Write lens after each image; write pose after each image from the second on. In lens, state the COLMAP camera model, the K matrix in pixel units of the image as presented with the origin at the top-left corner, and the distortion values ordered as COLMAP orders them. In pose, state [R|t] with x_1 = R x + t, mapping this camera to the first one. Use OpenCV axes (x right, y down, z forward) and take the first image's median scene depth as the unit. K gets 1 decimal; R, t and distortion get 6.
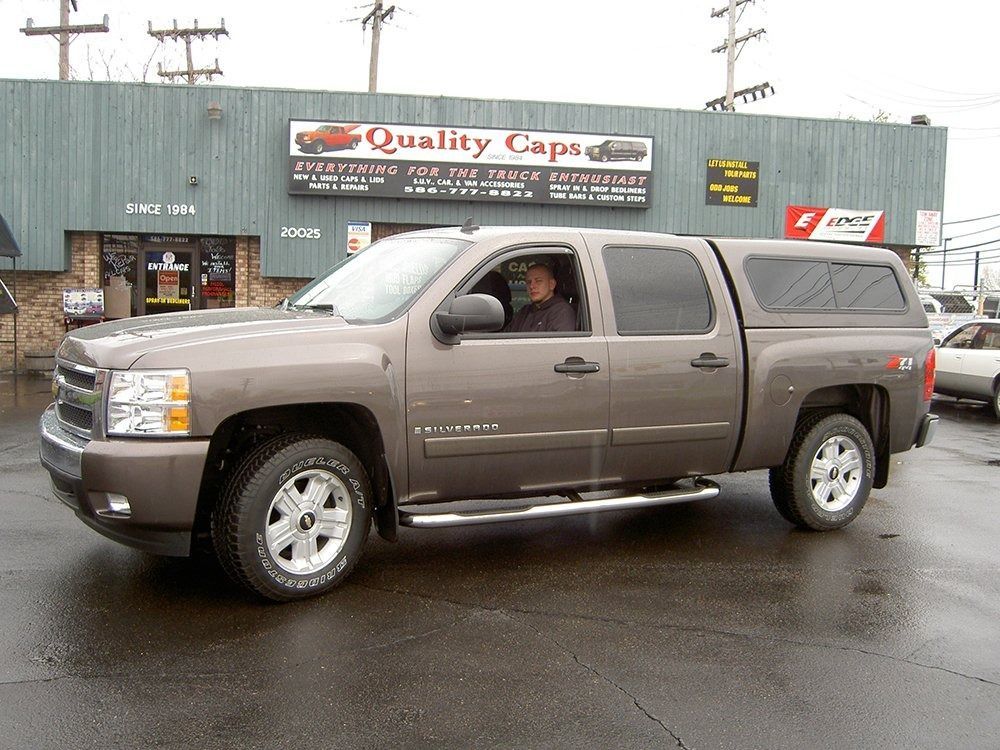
lens RADIAL K [[996.0, 0, 494.5], [0, 996.0, 385.3], [0, 0, 1]] dist [-0.071072, -0.011597]
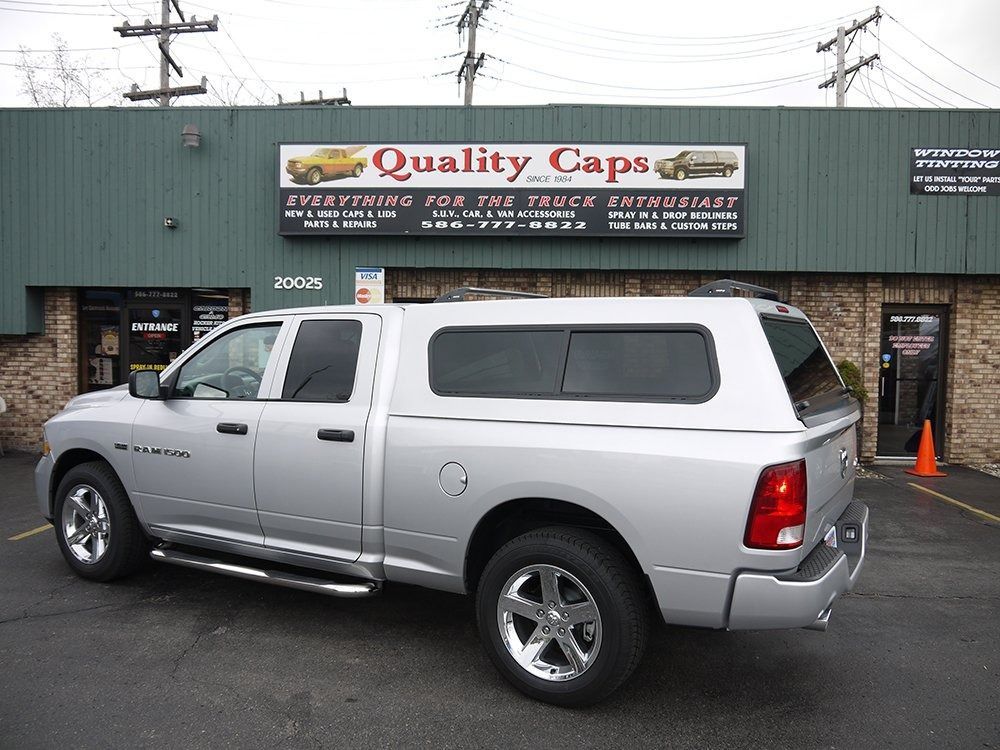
lens RADIAL K [[819.8, 0, 500.0], [0, 819.8, 375.0], [0, 0, 1]] dist [-0.041446, 0.017097]
pose [[0.987422, -0.009897, -0.157799, 0.072046], [0.003406, 0.999139, -0.041350, -0.050198], [0.158072, 0.040293, 0.986605, 0.368728]]
